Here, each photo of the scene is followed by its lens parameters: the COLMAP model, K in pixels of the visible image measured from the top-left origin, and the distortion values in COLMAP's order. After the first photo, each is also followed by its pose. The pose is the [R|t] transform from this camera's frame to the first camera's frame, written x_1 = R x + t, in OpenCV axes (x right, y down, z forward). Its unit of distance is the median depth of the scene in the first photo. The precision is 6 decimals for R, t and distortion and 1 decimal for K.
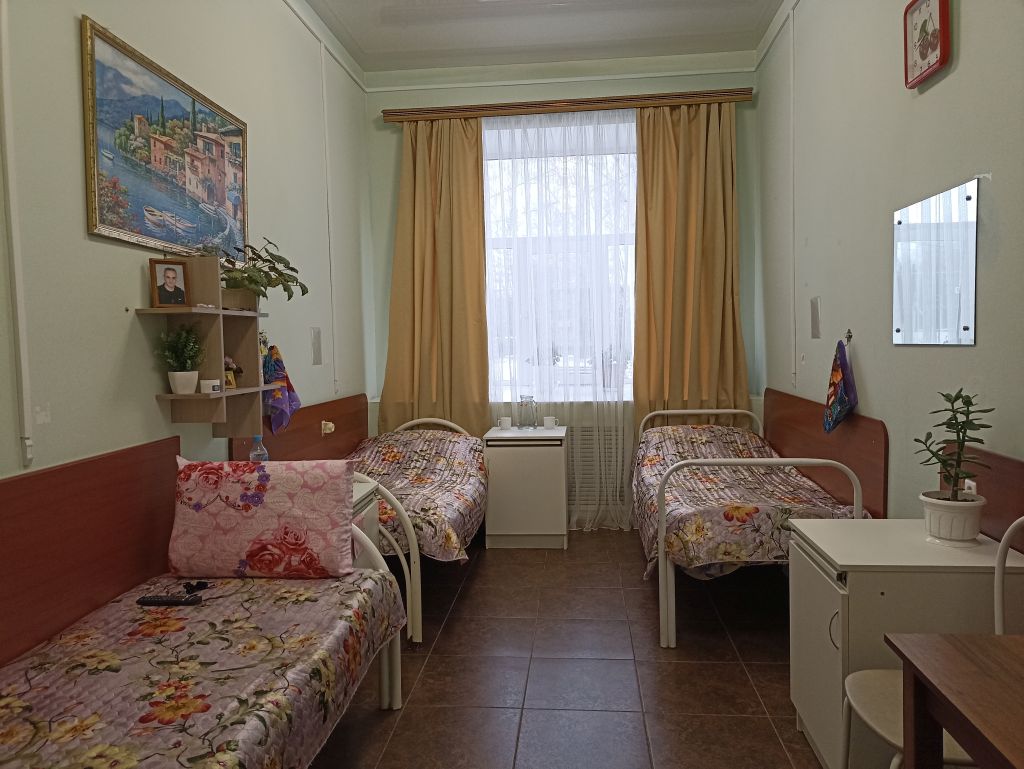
lens RADIAL K [[763.0, 0, 512.0], [0, 763.0, 384.5], [0, 0, 1]] dist [0.015974, 0.005184]
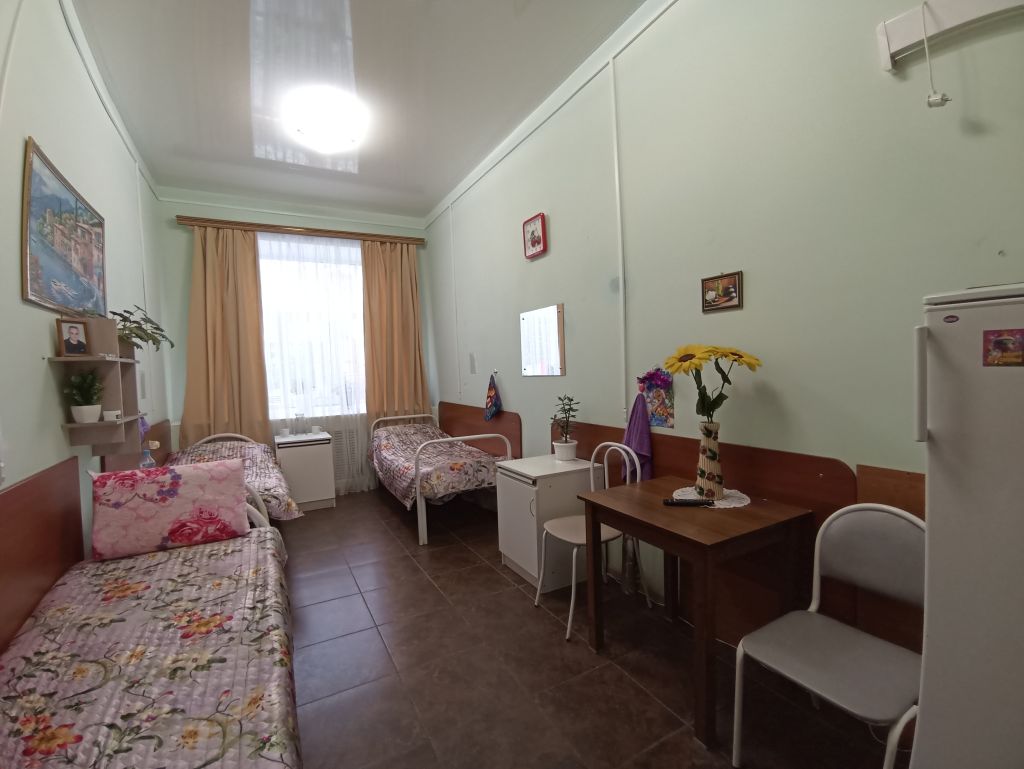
lens RADIAL K [[475.2, 0, 512.0], [0, 475.2, 384.5], [0, 0, 1]] dist [-0.002000, -0.000674]
pose [[0.831146, -0.025761, 0.555456, -0.269664], [0.048830, 0.998449, -0.026760, 0.004694], [-0.553905, 0.049364, 0.831115, -0.077297]]
